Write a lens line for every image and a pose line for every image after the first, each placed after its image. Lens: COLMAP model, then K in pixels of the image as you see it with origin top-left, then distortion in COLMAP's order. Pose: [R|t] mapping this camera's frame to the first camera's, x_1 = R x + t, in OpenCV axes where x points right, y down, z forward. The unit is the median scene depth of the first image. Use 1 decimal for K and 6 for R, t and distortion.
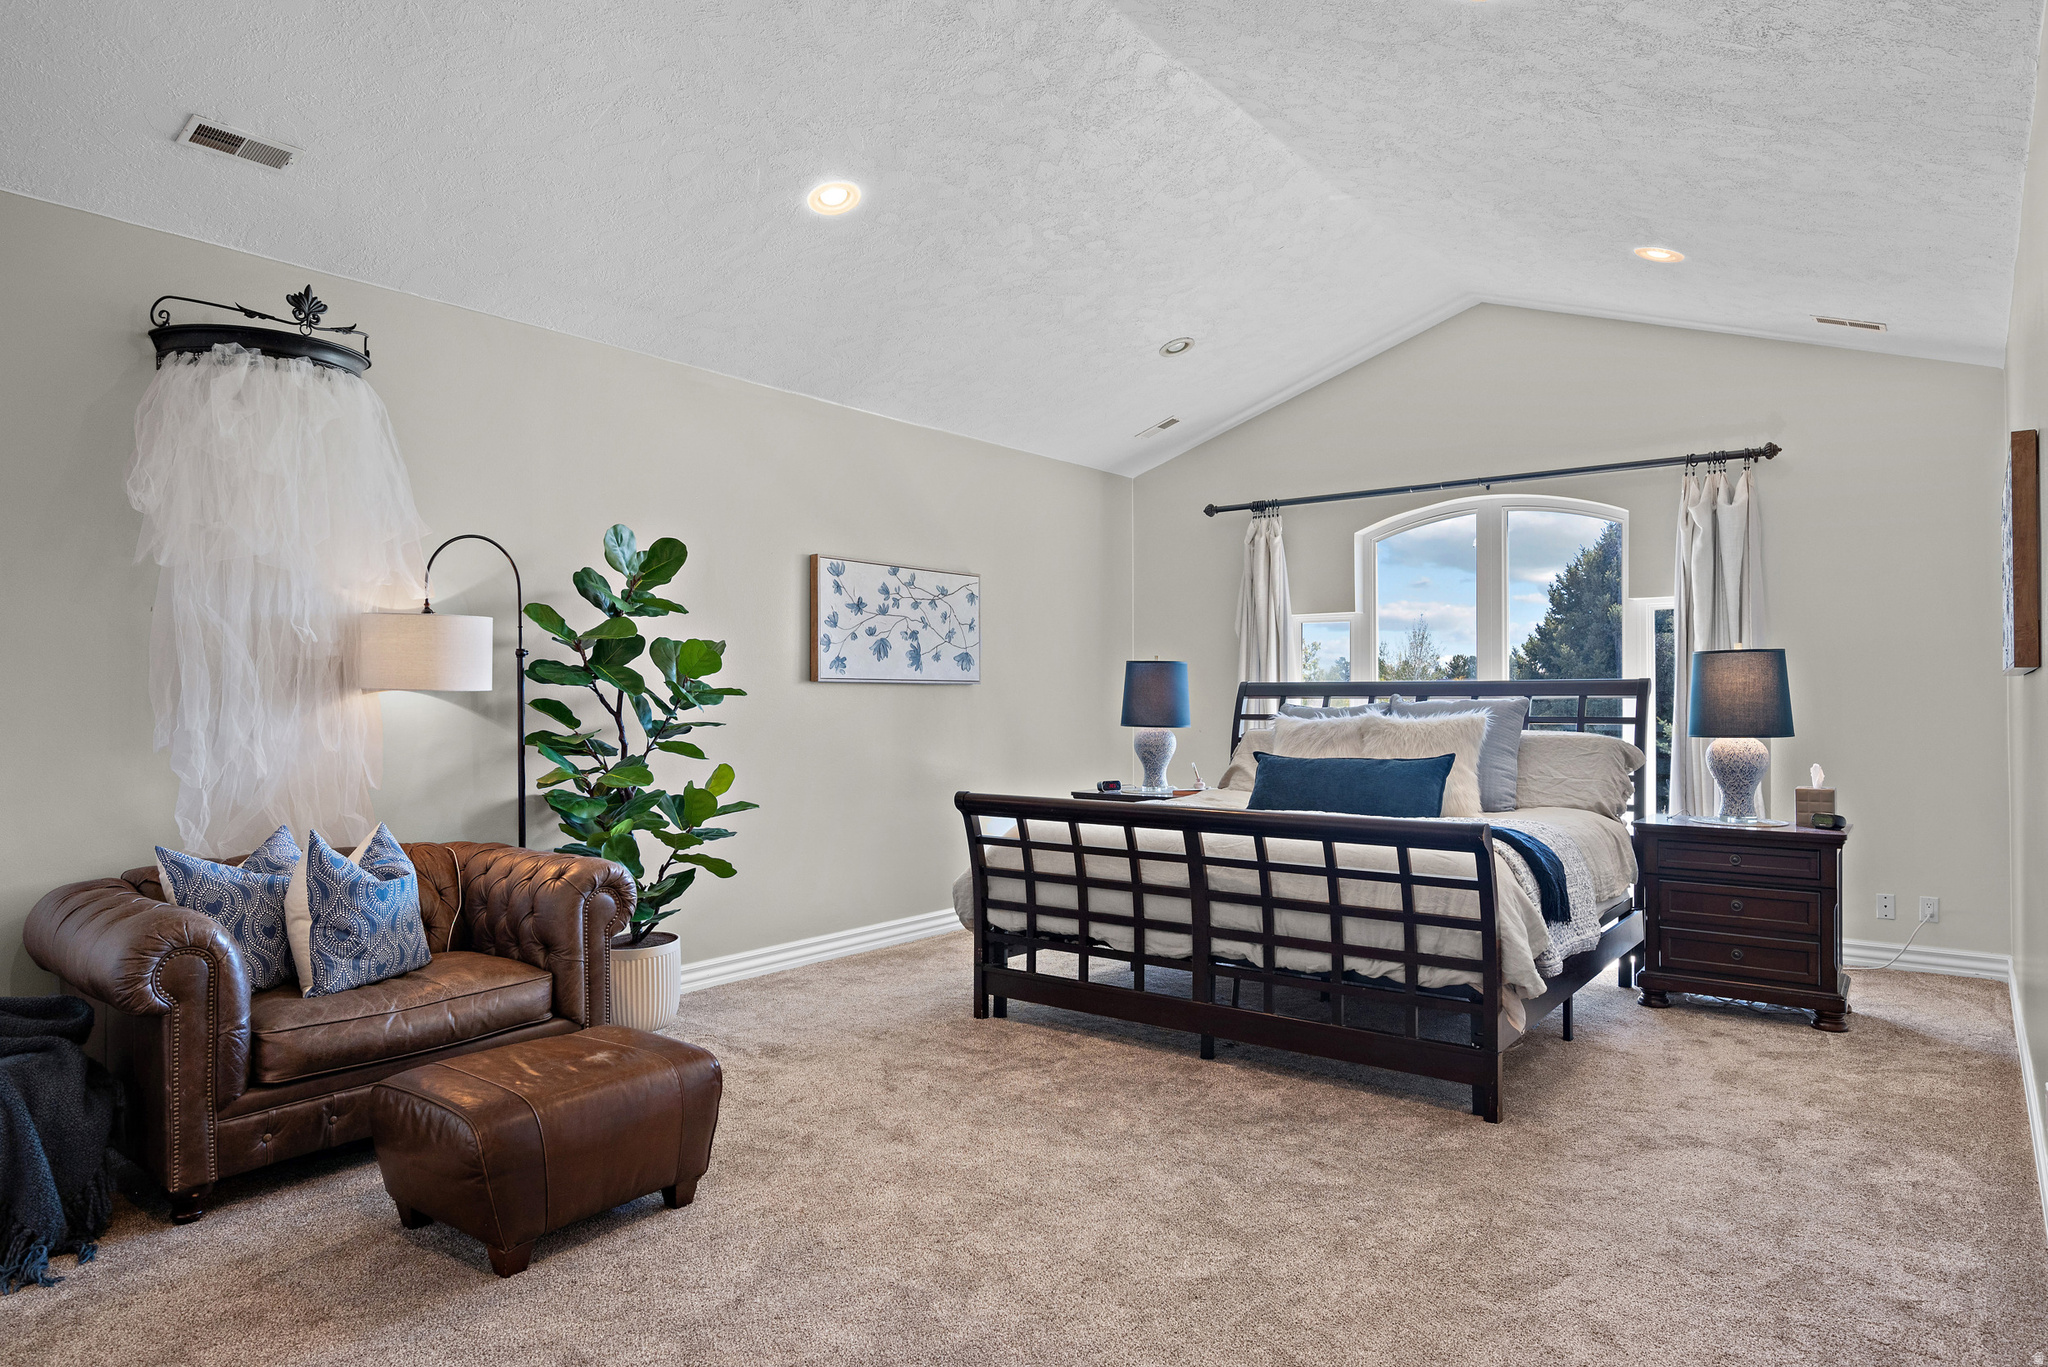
lens RADIAL K [[1229.2, 0, 1024.0], [0, 1229.2, 683.5], [0, 0, 1]] dist [-0.004678, 0.000309]
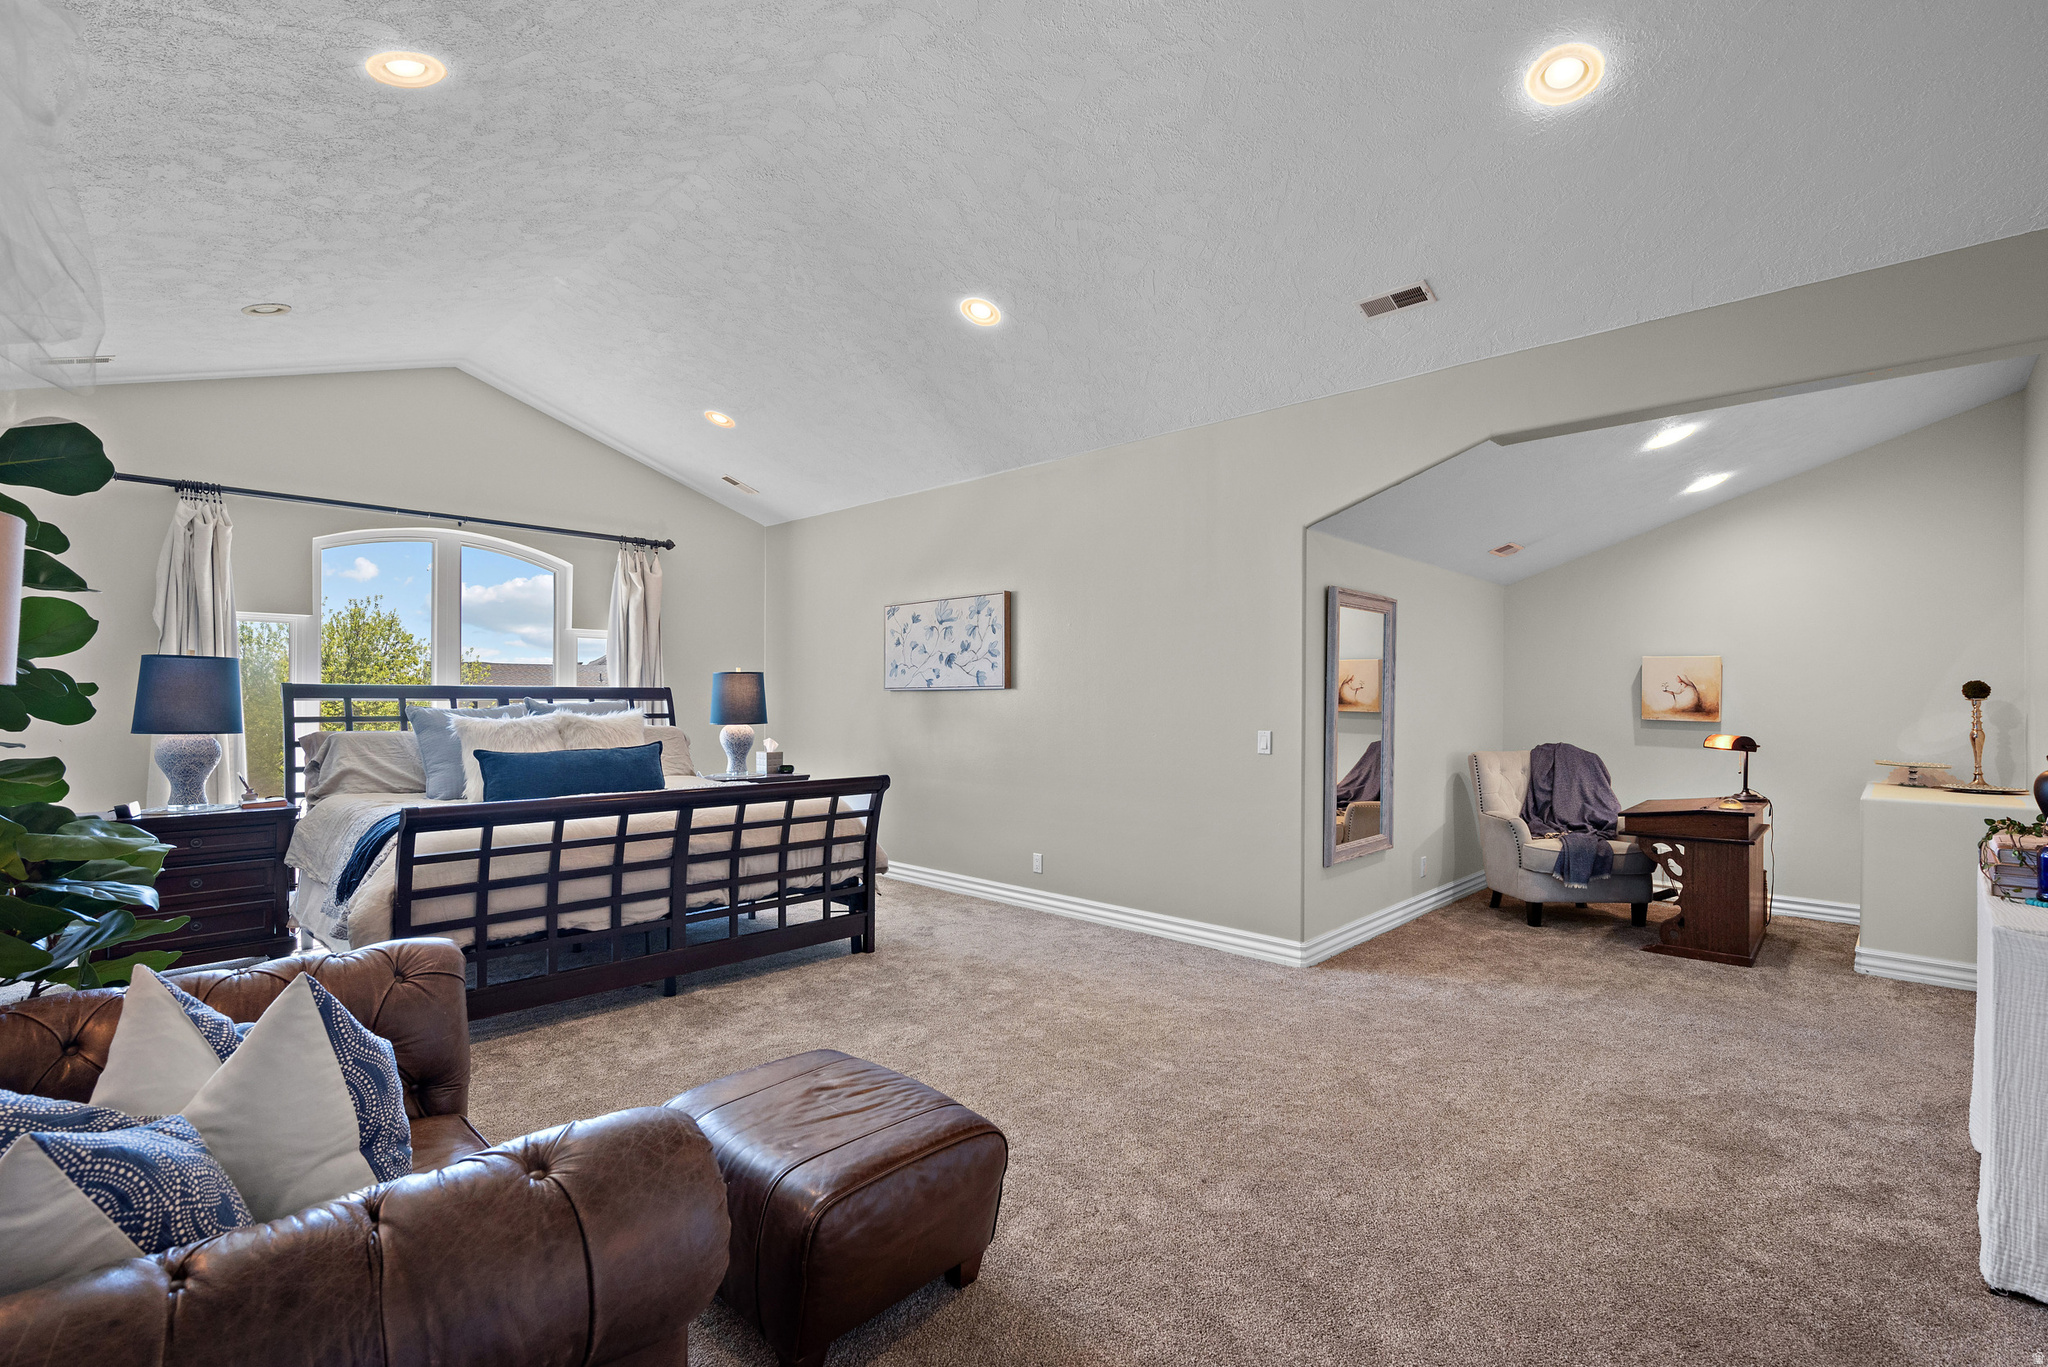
lens RADIAL K [[925.0, 0, 1026.1], [0, 925.0, 700.6], [0, 0, 1]] dist [-0.000776, -0.000072]
pose [[0.112100, -0.000202, 0.993697, -0.833664], [-0.013111, 0.999913, 0.001683, 0.006666], [-0.993610, -0.013217, 0.112088, 0.632695]]
